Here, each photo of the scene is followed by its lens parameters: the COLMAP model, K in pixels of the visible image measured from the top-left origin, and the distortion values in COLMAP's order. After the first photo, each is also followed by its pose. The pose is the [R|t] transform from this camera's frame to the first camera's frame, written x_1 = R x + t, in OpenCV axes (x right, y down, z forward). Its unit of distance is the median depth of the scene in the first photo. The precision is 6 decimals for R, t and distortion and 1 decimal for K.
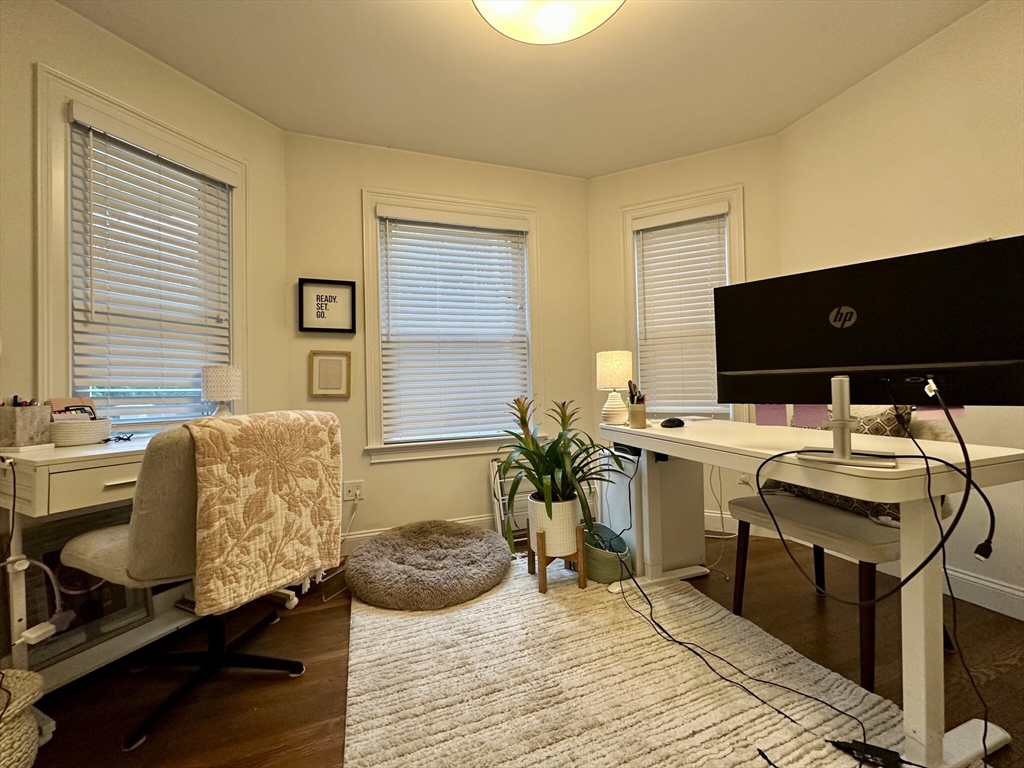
lens RADIAL K [[406.0, 0, 511.5], [0, 406.0, 381.6], [0, 0, 1]] dist [-0.000695, 0.000176]
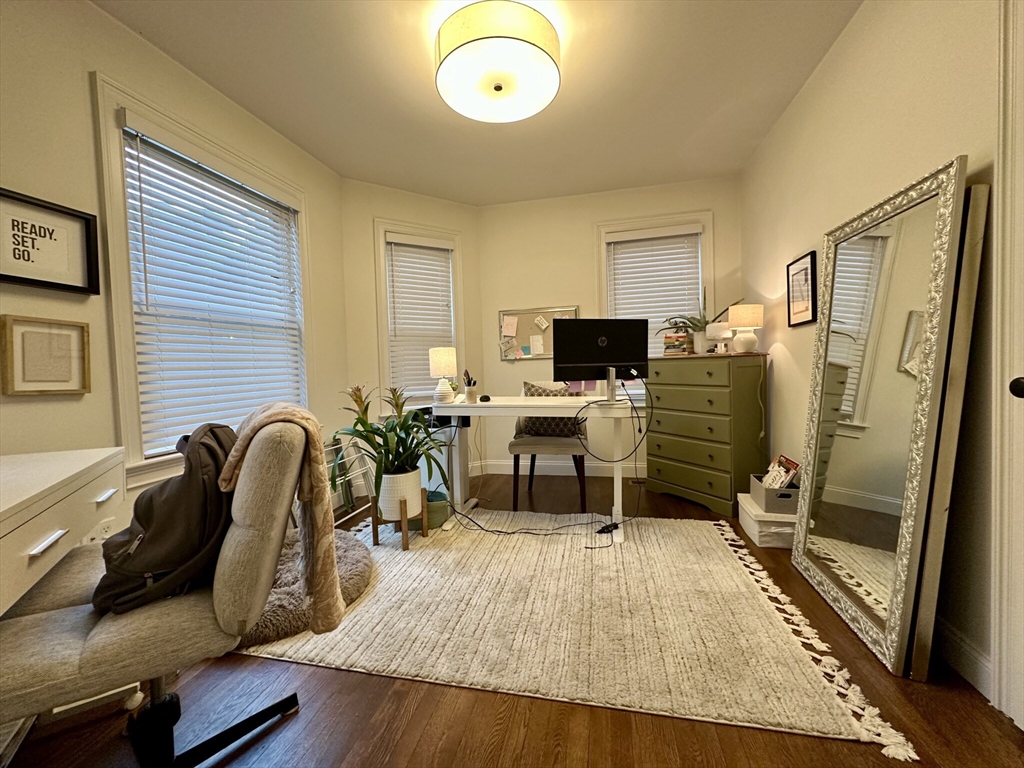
lens RADIAL K [[406.0, 0, 511.3], [0, 406.0, 380.9], [0, 0, 1]] dist [-0.000695, 0.000176]
pose [[0.537685, -0.016428, 0.842986, -0.722847], [0.003248, 0.999843, 0.017413, 0.010359], [-0.843140, -0.006625, 0.537654, 0.111398]]
